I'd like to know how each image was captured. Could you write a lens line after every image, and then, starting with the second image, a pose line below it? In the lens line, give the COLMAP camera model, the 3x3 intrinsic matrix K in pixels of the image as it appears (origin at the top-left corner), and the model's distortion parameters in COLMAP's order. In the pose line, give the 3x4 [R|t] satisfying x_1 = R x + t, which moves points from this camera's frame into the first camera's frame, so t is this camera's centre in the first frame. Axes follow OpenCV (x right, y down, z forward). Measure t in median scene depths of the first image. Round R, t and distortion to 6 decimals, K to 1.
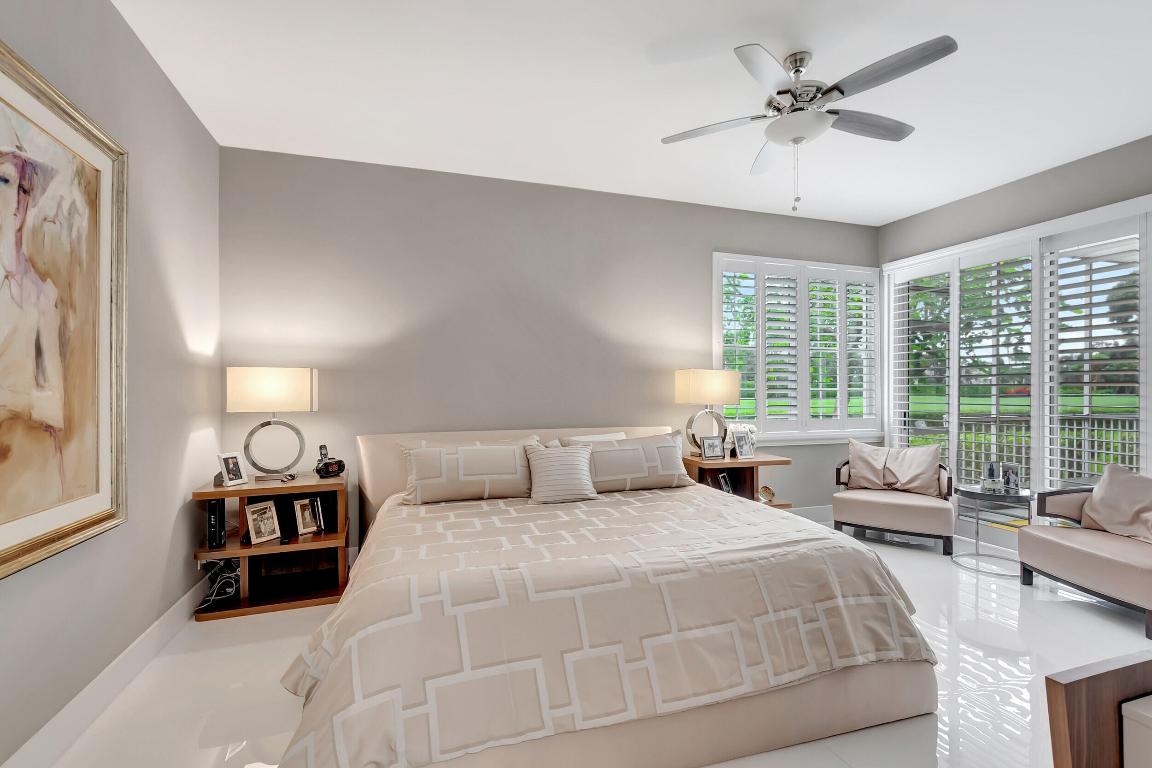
lens RADIAL K [[514.6, 0, 586.9], [0, 514.6, 384.6], [0, 0, 1]] dist [0.000342, 0.000078]
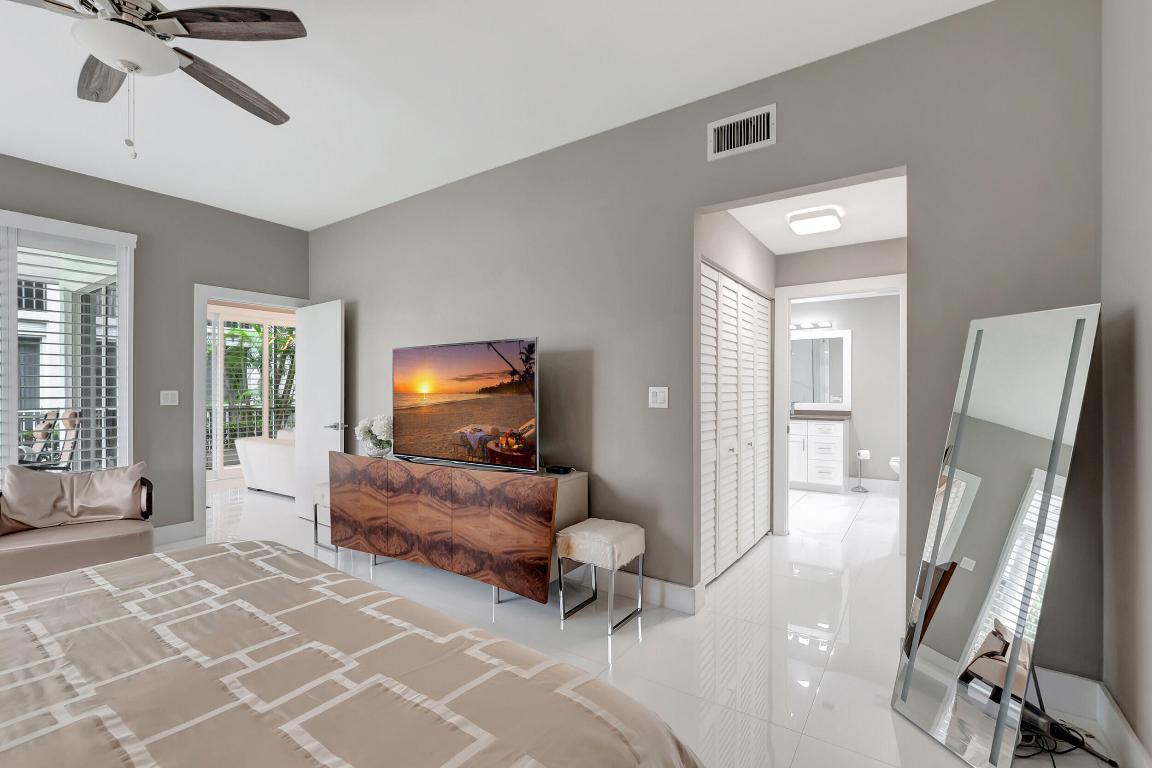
lens RADIAL K [[514.6, 0, 586.9], [0, 514.6, 384.6], [0, 0, 1]] dist [0.000342, 0.000078]
pose [[-0.590420, 0.008482, 0.807051, -0.646074], [0.000135, 0.999946, -0.010411, 0.016306], [-0.807096, -0.006038, -0.590389, 1.028618]]
